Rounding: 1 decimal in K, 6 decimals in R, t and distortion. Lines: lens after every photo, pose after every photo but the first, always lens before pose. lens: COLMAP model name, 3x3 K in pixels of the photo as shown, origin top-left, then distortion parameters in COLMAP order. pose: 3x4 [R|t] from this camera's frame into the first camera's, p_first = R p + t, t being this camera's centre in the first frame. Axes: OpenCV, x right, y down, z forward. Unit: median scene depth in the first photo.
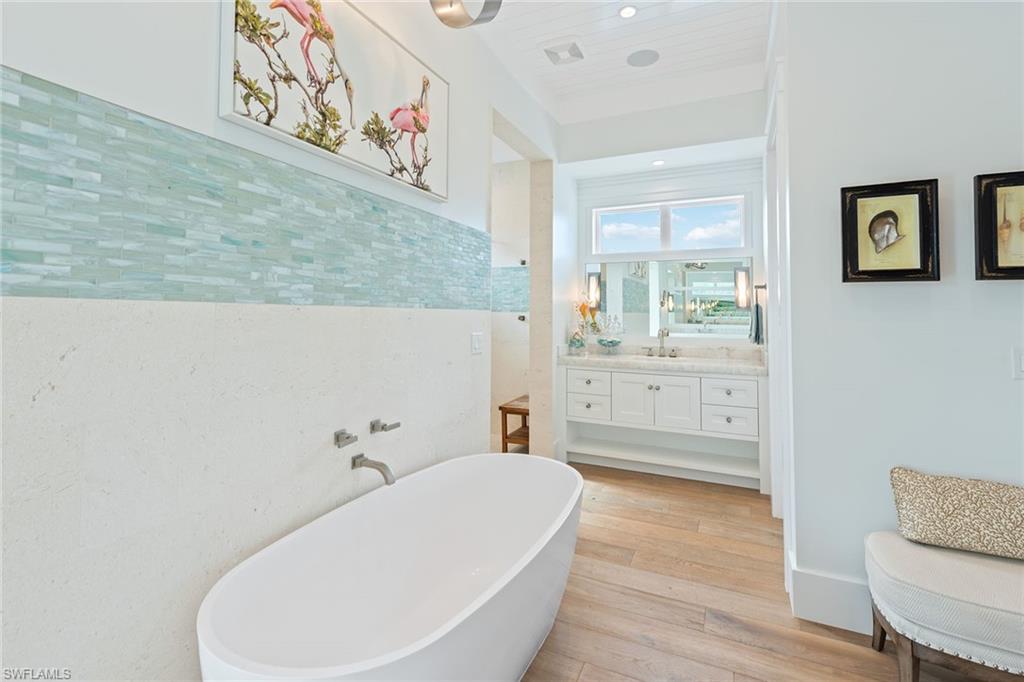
lens RADIAL K [[464.3, 0, 511.2], [0, 464.3, 306.2], [0, 0, 1]] dist [0.002216, -0.000072]
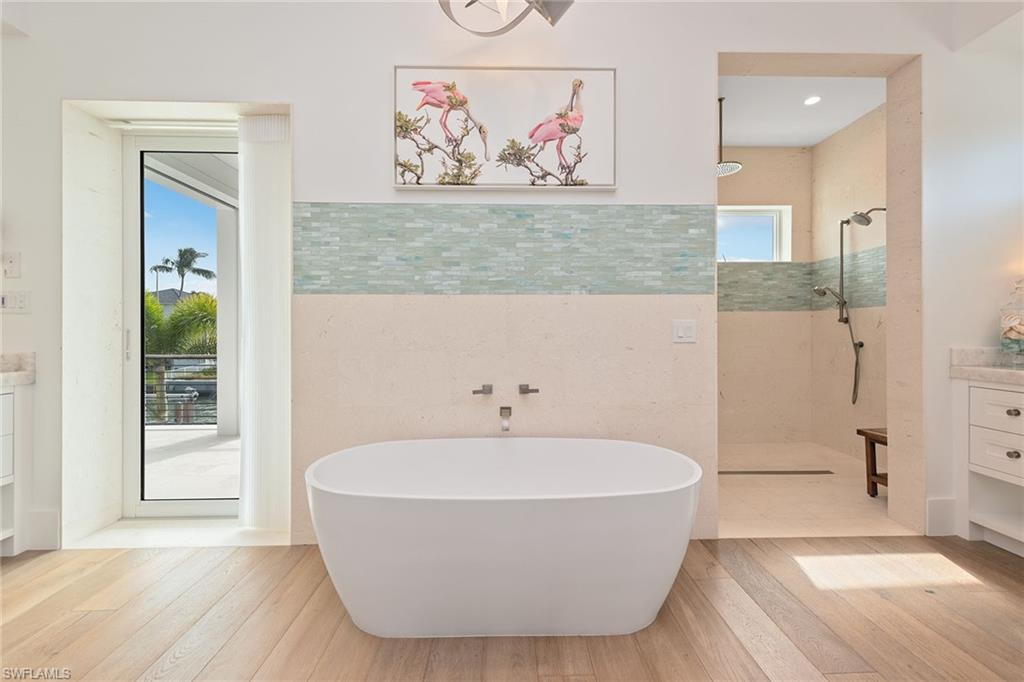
lens RADIAL K [[408.2, 0, 512.0], [0, 408.2, 341.0], [0, 0, 1]] dist [0.010088, -0.000166]
pose [[0.456980, 0.004955, -0.889463, 0.784073], [0.024220, 0.999544, 0.018012, 0.123490], [0.889147, -0.029774, 0.456652, 0.537467]]
